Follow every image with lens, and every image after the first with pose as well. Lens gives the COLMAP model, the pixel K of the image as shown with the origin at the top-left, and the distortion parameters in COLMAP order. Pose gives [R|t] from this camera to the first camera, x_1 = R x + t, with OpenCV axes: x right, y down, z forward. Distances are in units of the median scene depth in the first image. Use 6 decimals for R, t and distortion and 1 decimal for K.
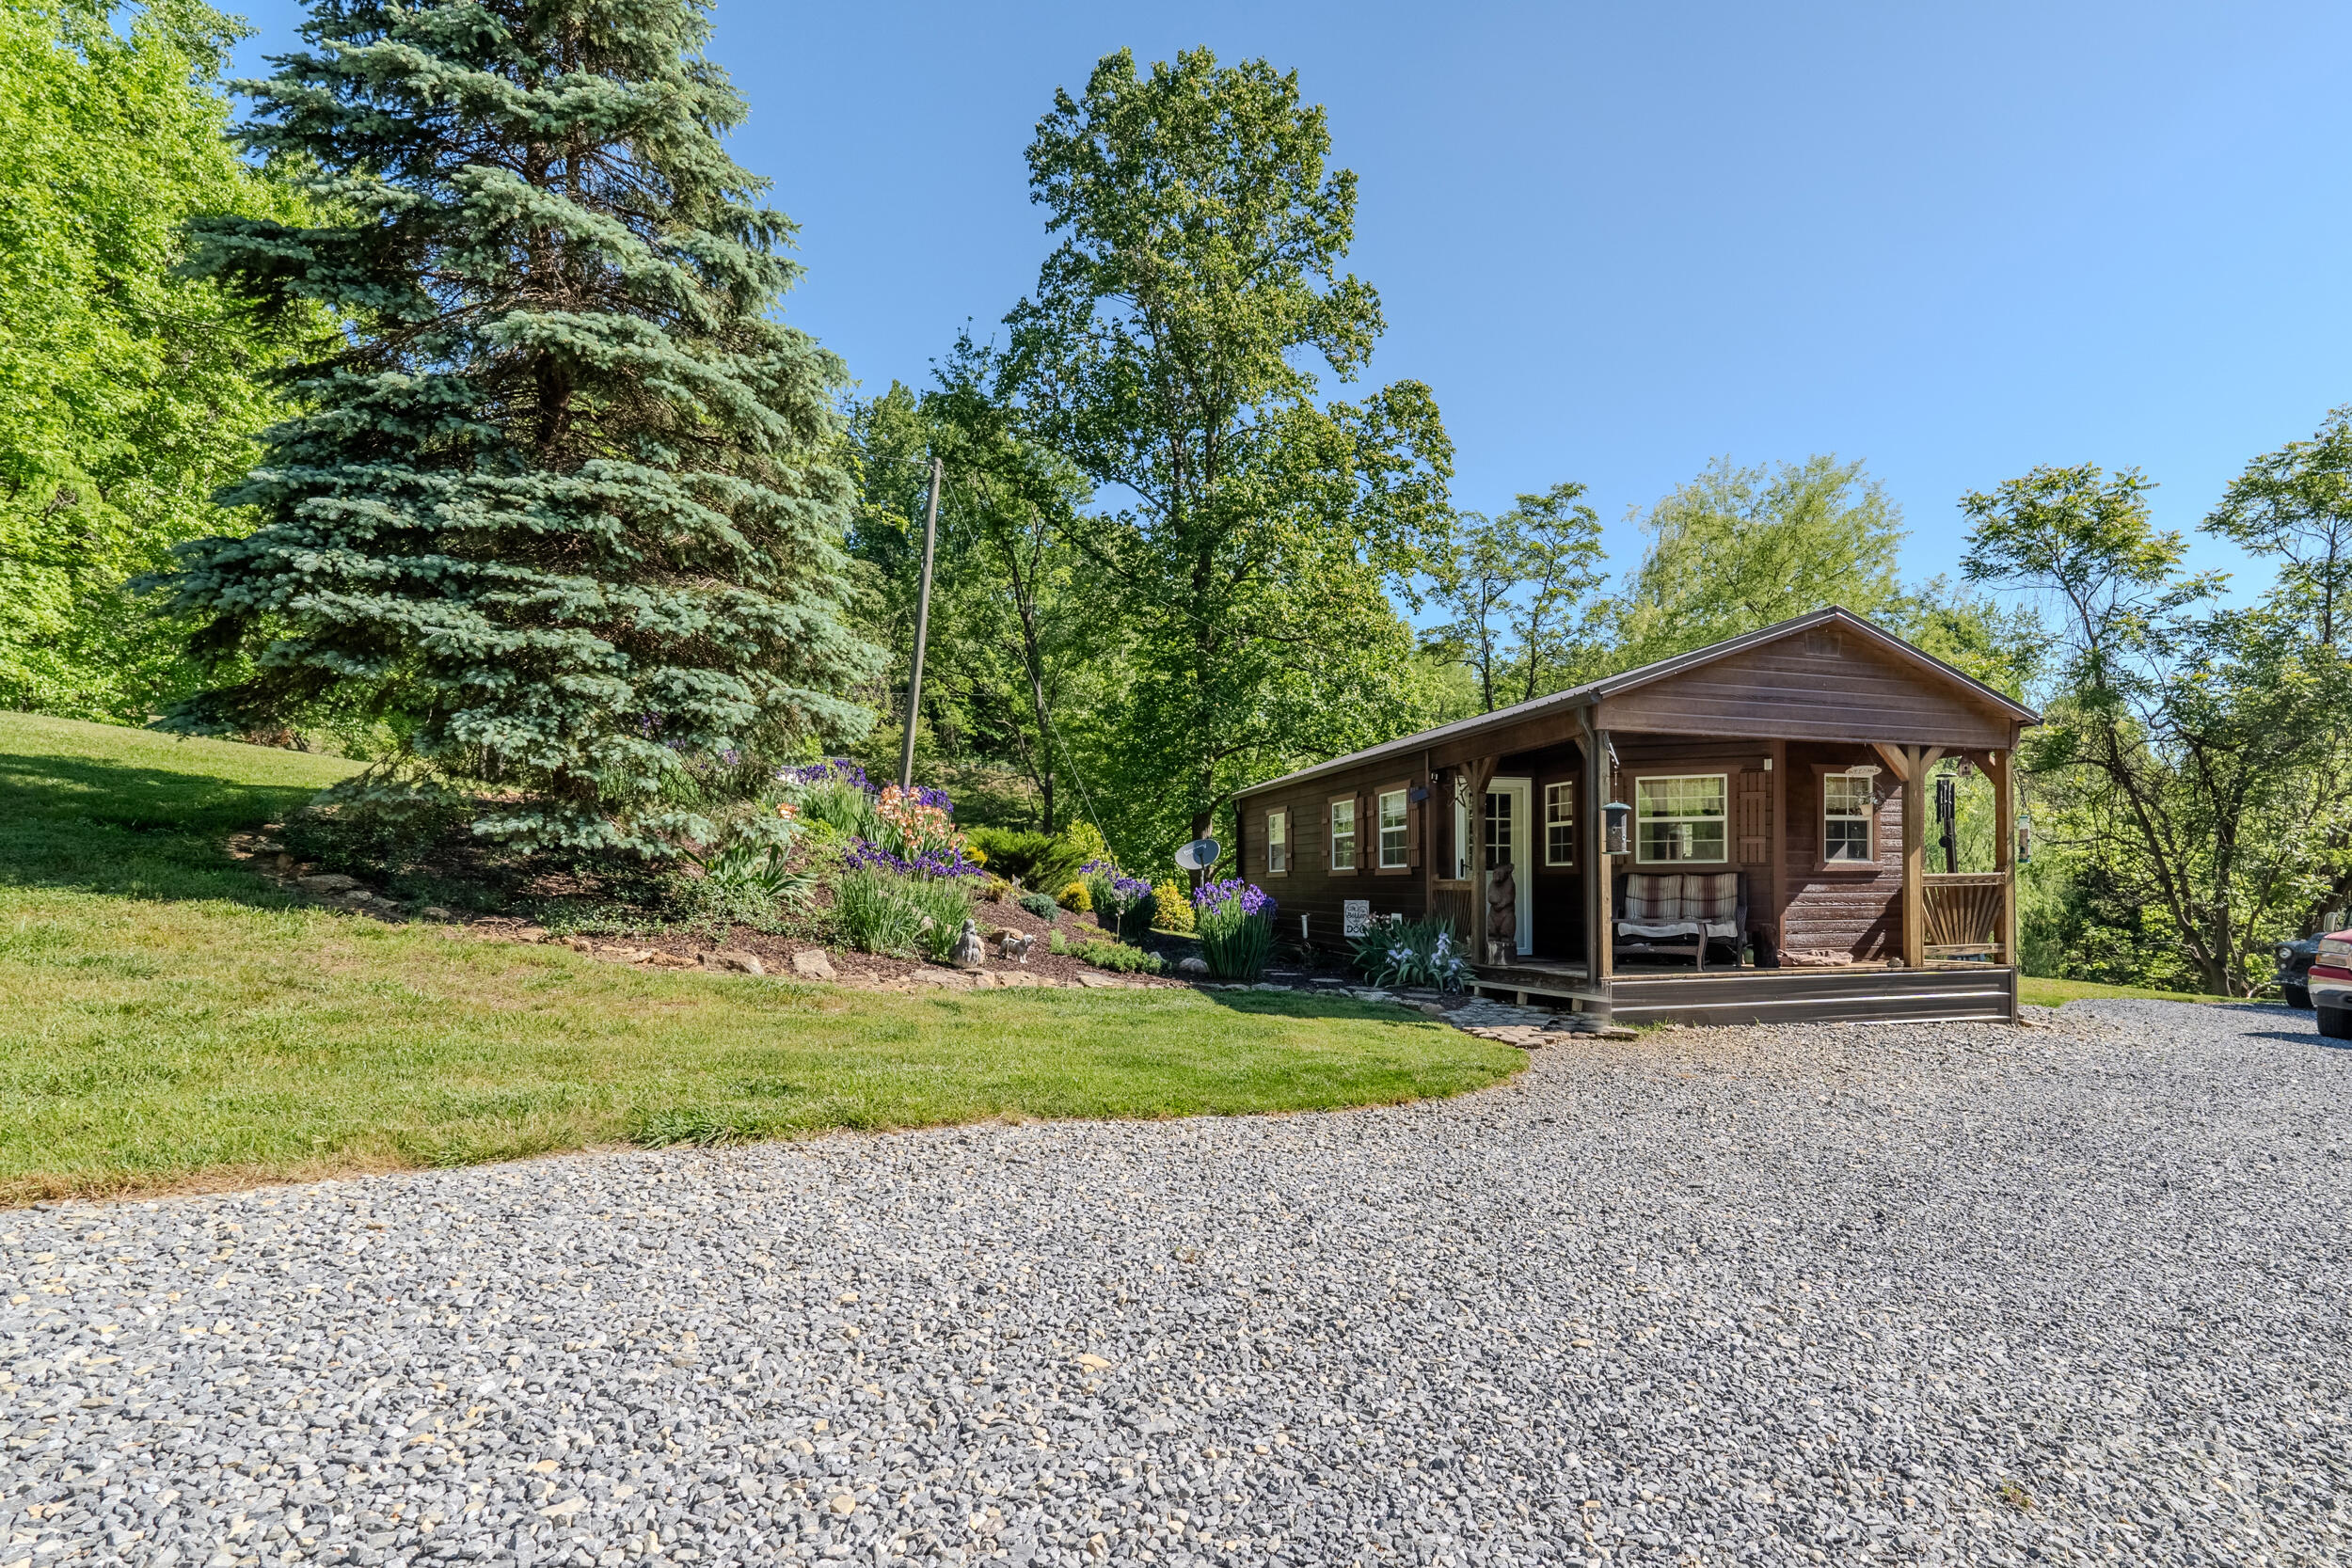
lens RADIAL K [[1238.5, 0, 1363.3], [0, 1238.5, 897.6], [0, 0, 1]] dist [0.001155, 0.000847]
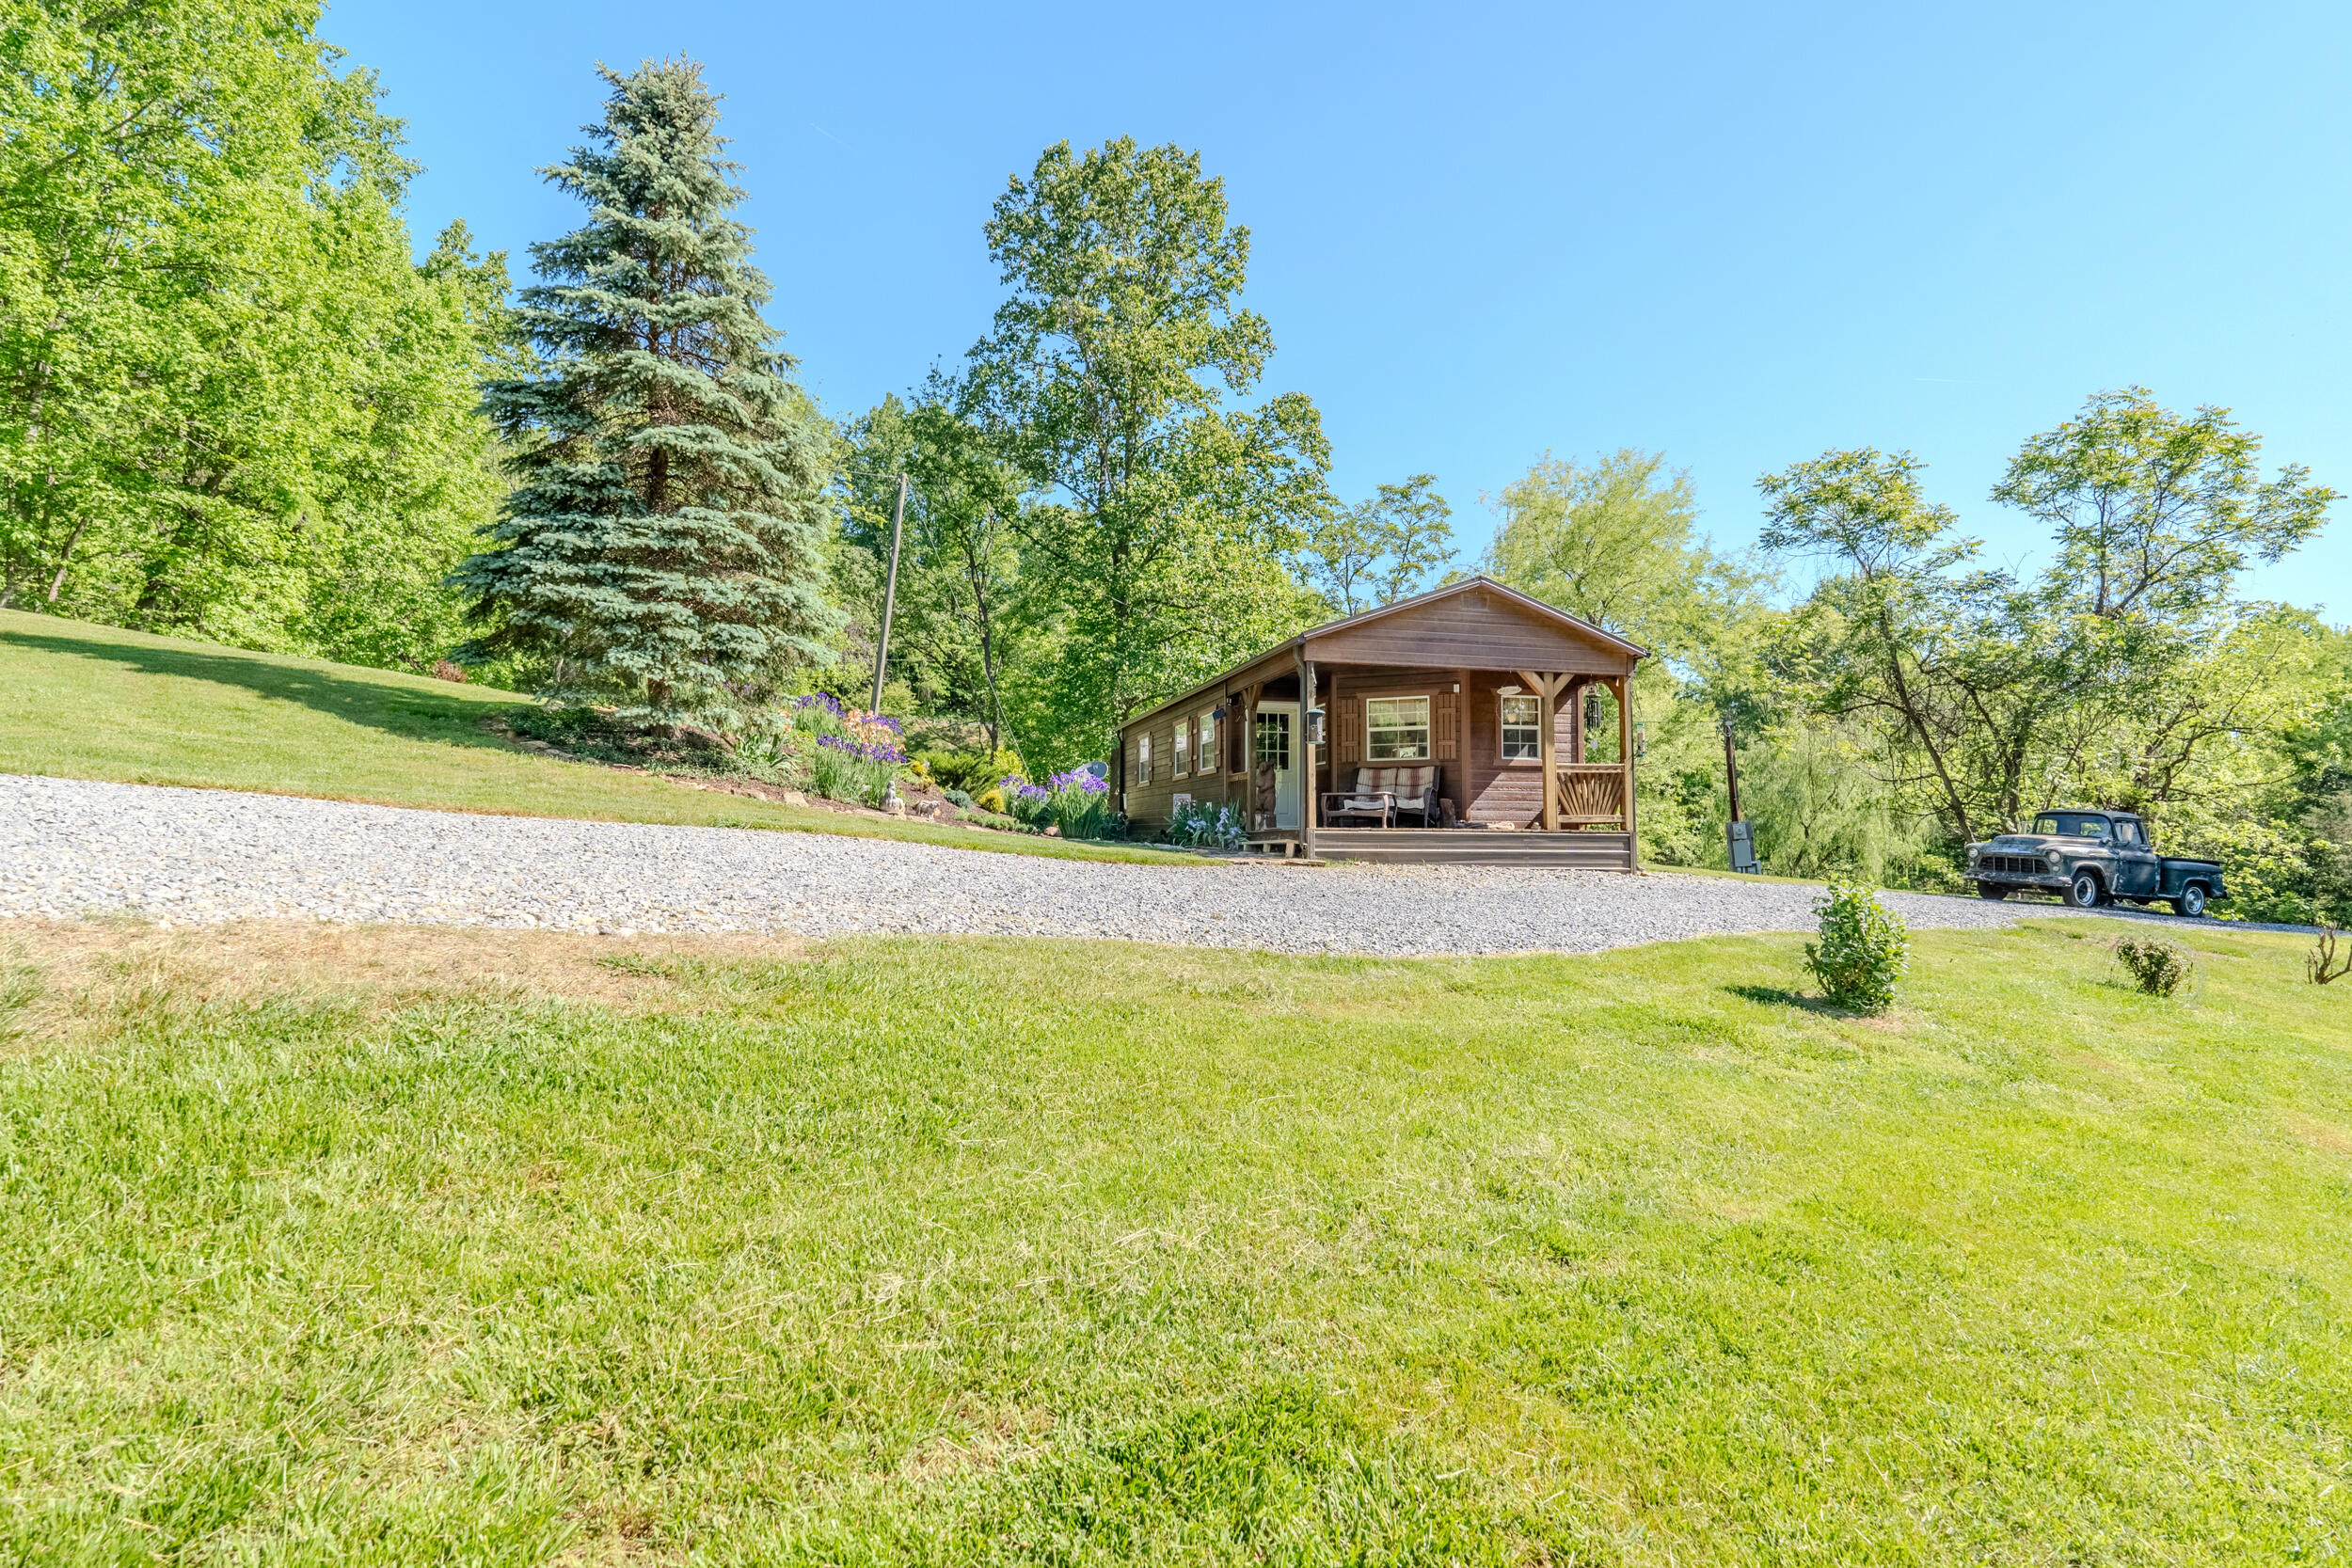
lens RADIAL K [[1166.0, 0, 1176.0], [0, 1166.0, 784.0], [0, 0, 1]] dist [0.003395, 0.000563]
pose [[0.993466, 0.003875, -0.114058, 0.160672], [-0.010380, 0.998349, -0.056488, 0.076528], [0.113651, 0.057303, 0.991867, -0.329827]]
